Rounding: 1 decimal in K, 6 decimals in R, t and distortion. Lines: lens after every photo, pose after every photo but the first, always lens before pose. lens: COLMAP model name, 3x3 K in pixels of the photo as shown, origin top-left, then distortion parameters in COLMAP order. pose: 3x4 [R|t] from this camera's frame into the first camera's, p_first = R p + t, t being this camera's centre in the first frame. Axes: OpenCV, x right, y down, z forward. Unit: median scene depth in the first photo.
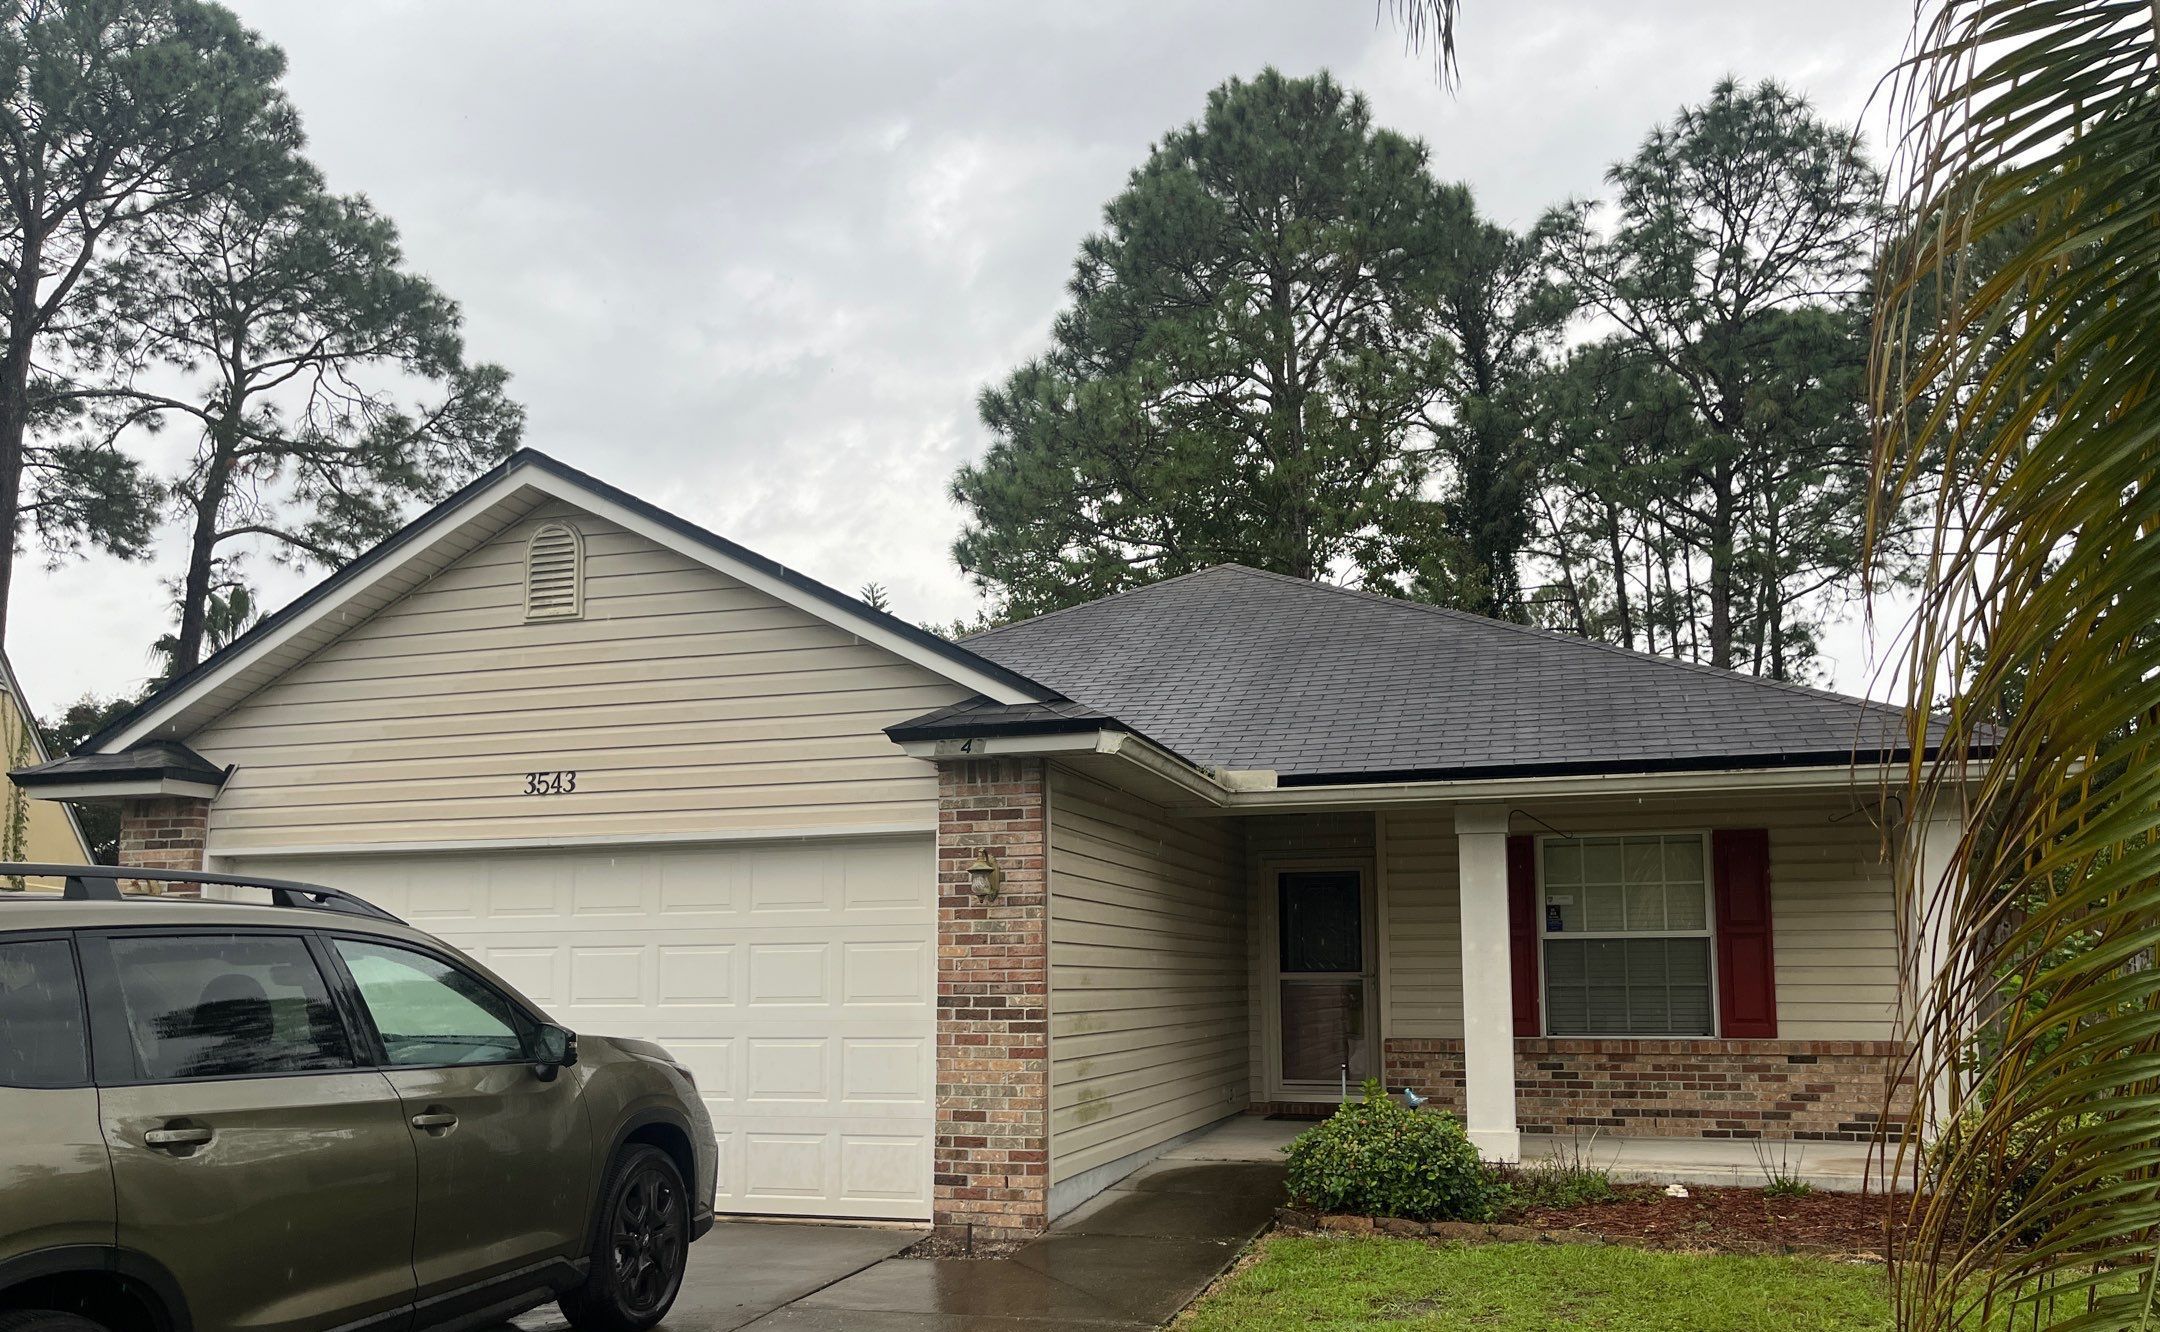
lens RADIAL K [[1673.1, 0, 1082.6], [0, 1673.1, 778.0], [0, 0, 1]] dist [-0.033245, -0.004601]
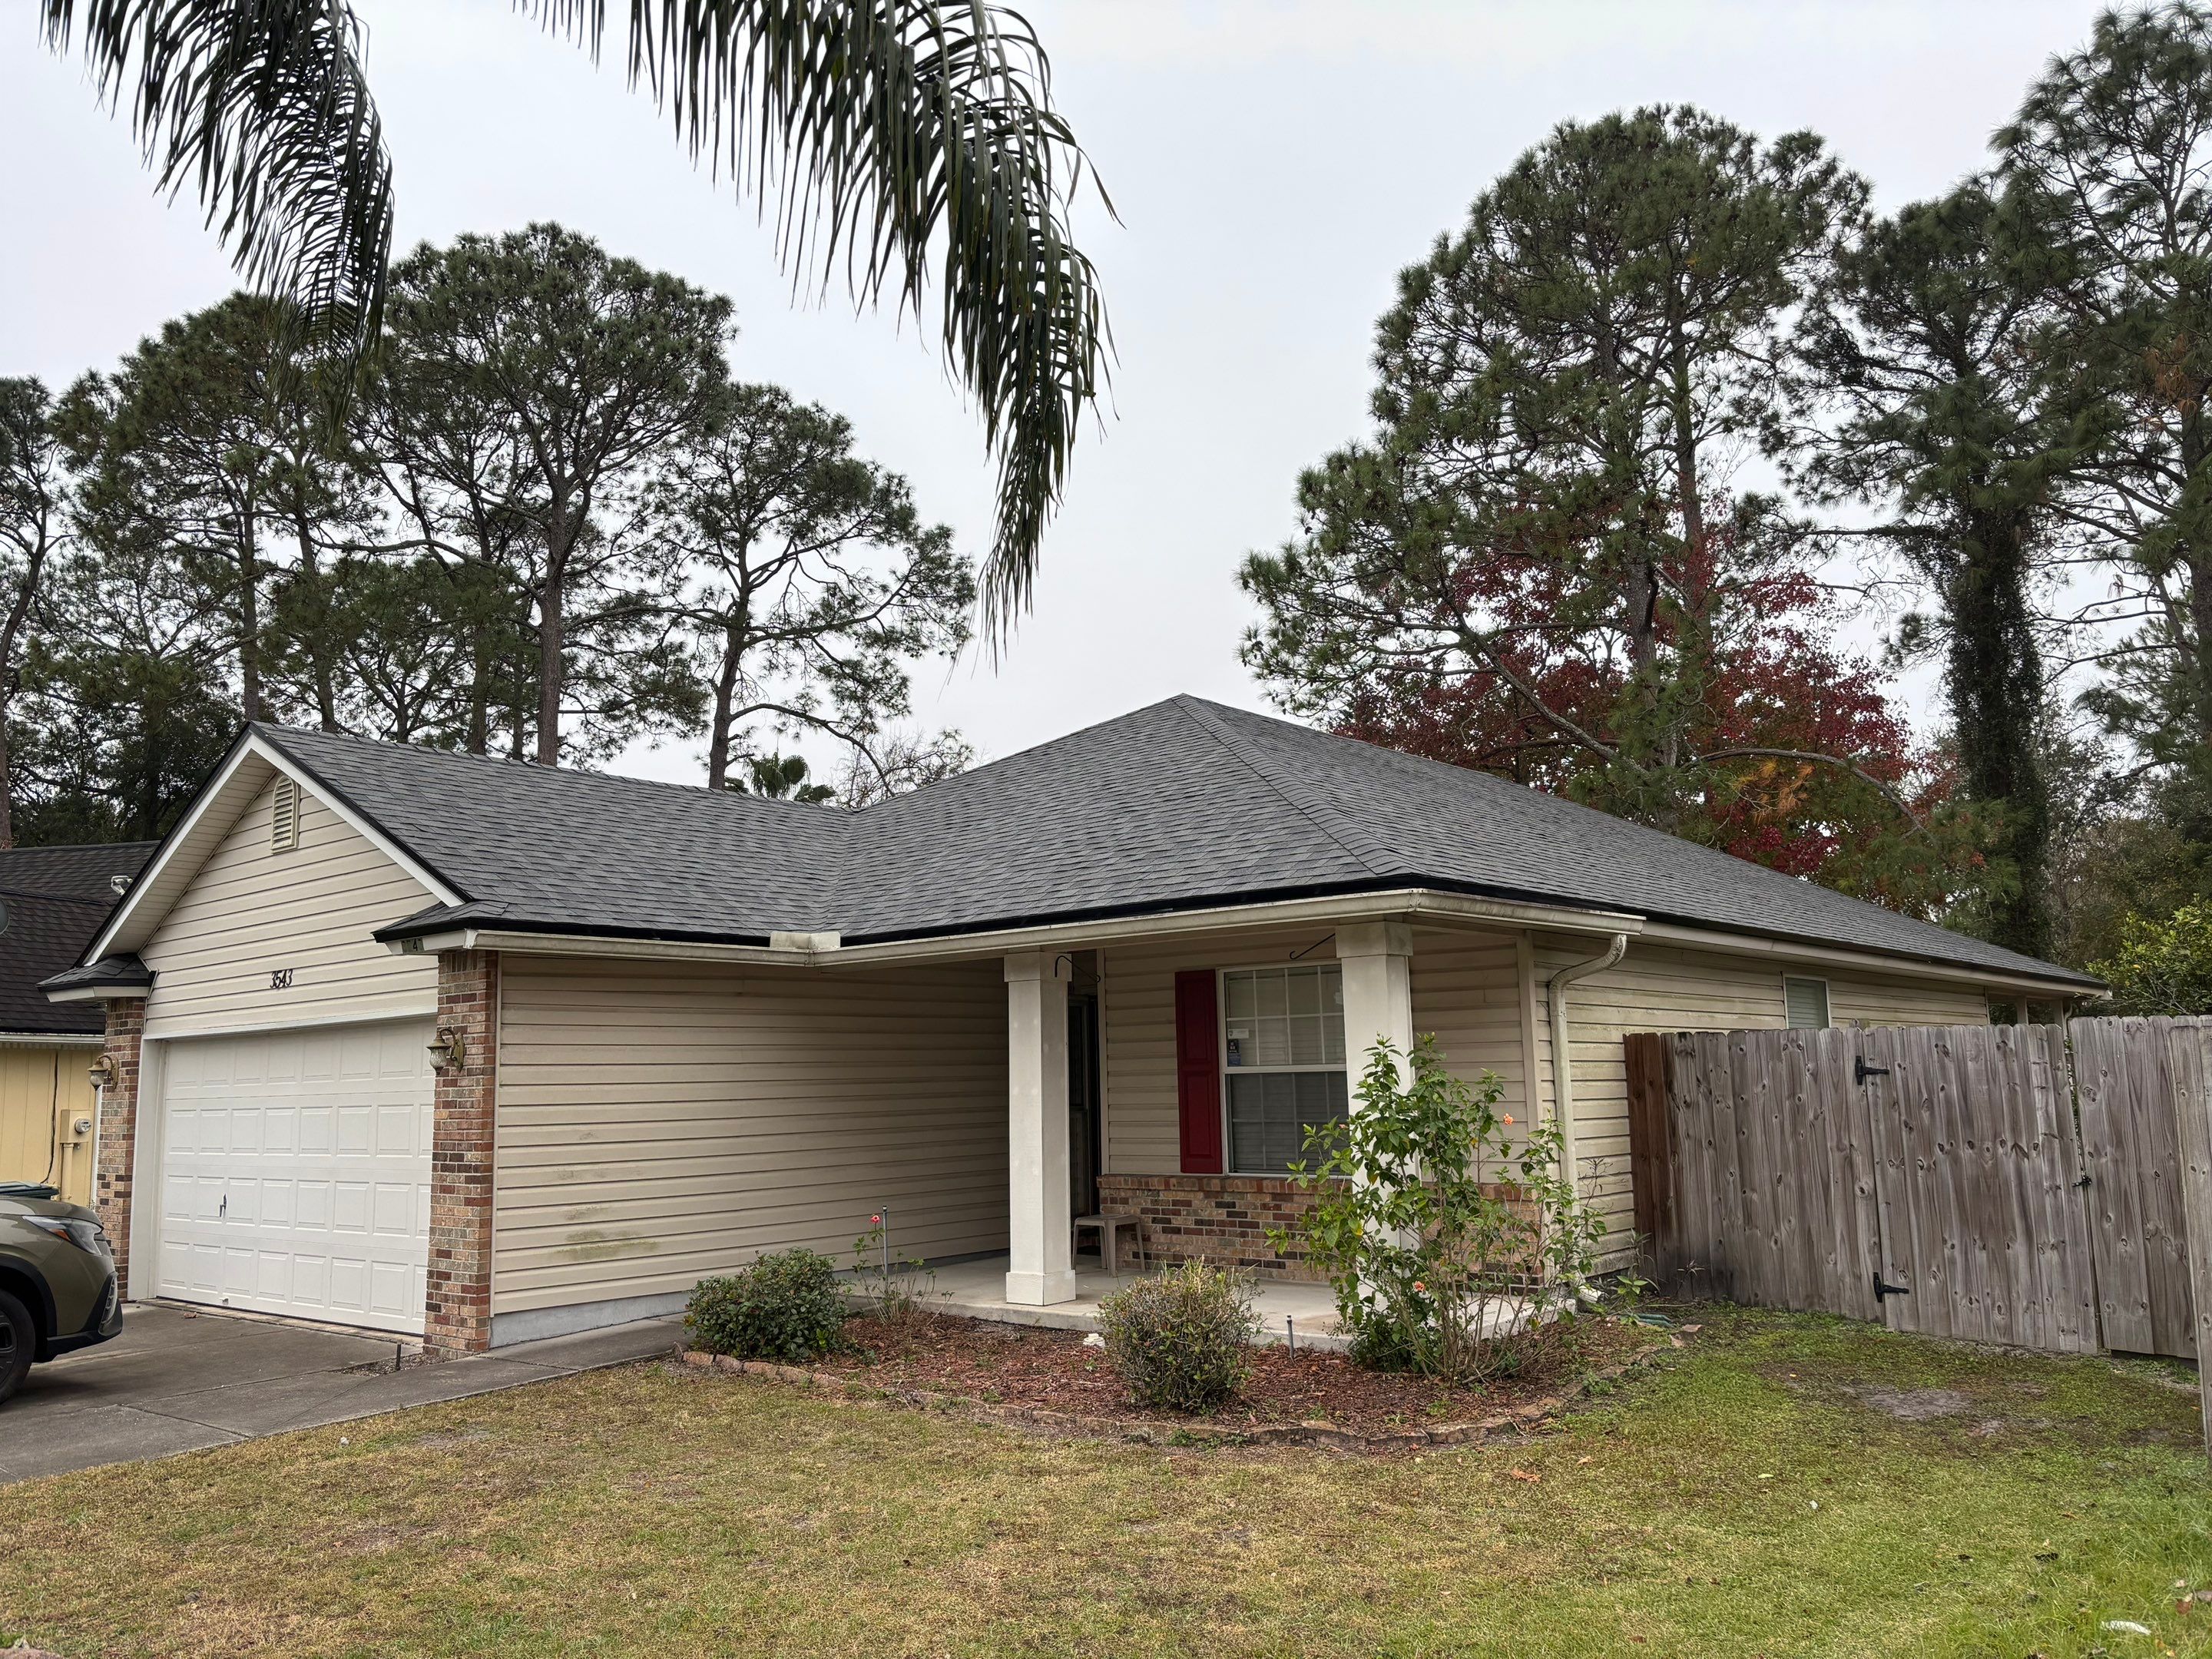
lens RADIAL K [[1670.4, 0, 1106.0], [0, 1670.4, 829.5], [0, 0, 1]] dist [0.004794, -0.079547]
pose [[0.914913, -0.078561, -0.395933, 0.725696], [0.070523, 0.996901, -0.034843, -0.020952], [0.397444, 0.003956, 0.917618, 0.080489]]
